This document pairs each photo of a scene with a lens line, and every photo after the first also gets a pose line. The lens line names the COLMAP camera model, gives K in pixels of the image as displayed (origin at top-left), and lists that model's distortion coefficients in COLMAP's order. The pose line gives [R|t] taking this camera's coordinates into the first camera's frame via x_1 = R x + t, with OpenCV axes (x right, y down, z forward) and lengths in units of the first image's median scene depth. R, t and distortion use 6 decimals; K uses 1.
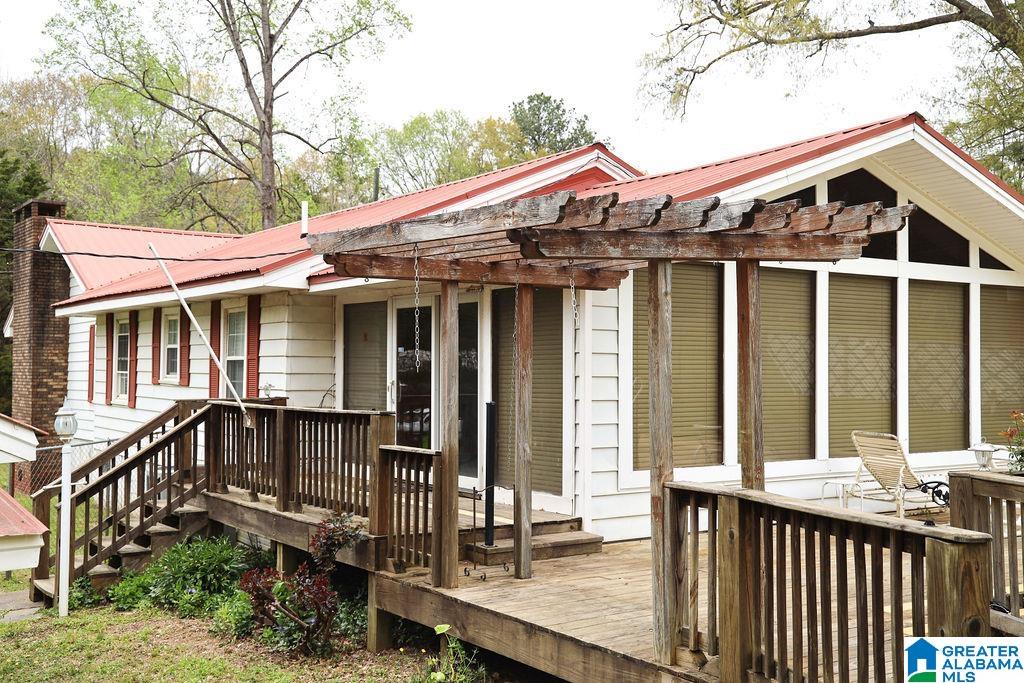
lens RADIAL K [[1105.0, 0, 512.0], [0, 1105.0, 341.5], [0, 0, 1]] dist [0.078351, 0.000361]
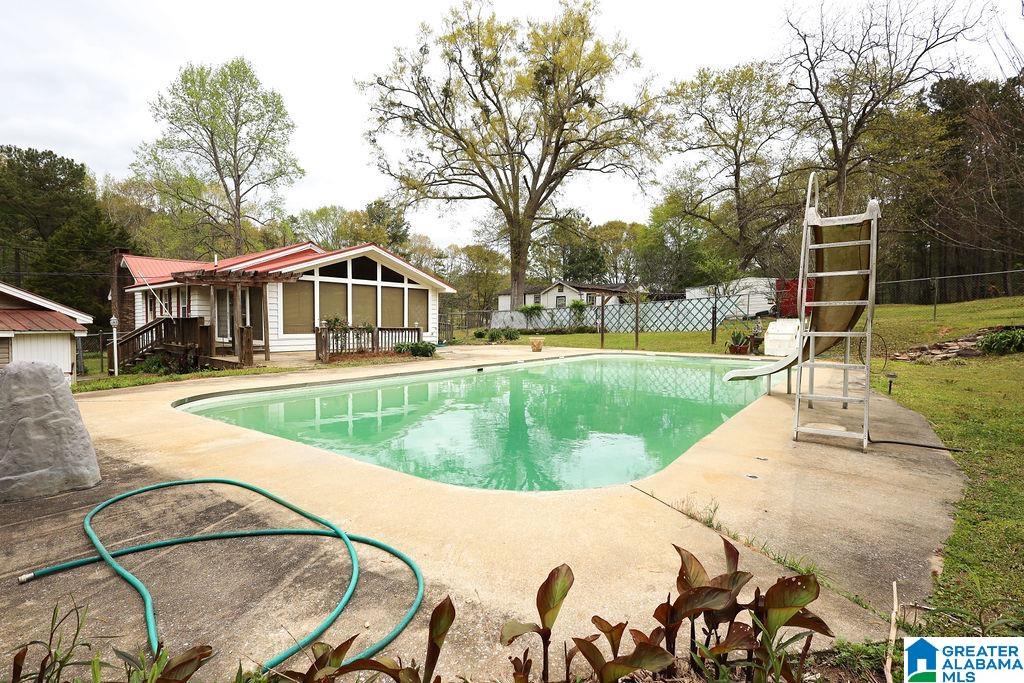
lens RADIAL K [[486.9, 0, 512.0], [0, 486.9, 341.5], [0, 0, 1]] dist [0.001128, 0.000124]
pose [[0.969578, -0.004997, 0.244730, 0.183980], [-0.011367, 0.997794, 0.065407, 0.008461], [-0.244517, -0.066199, 0.967383, -0.332886]]
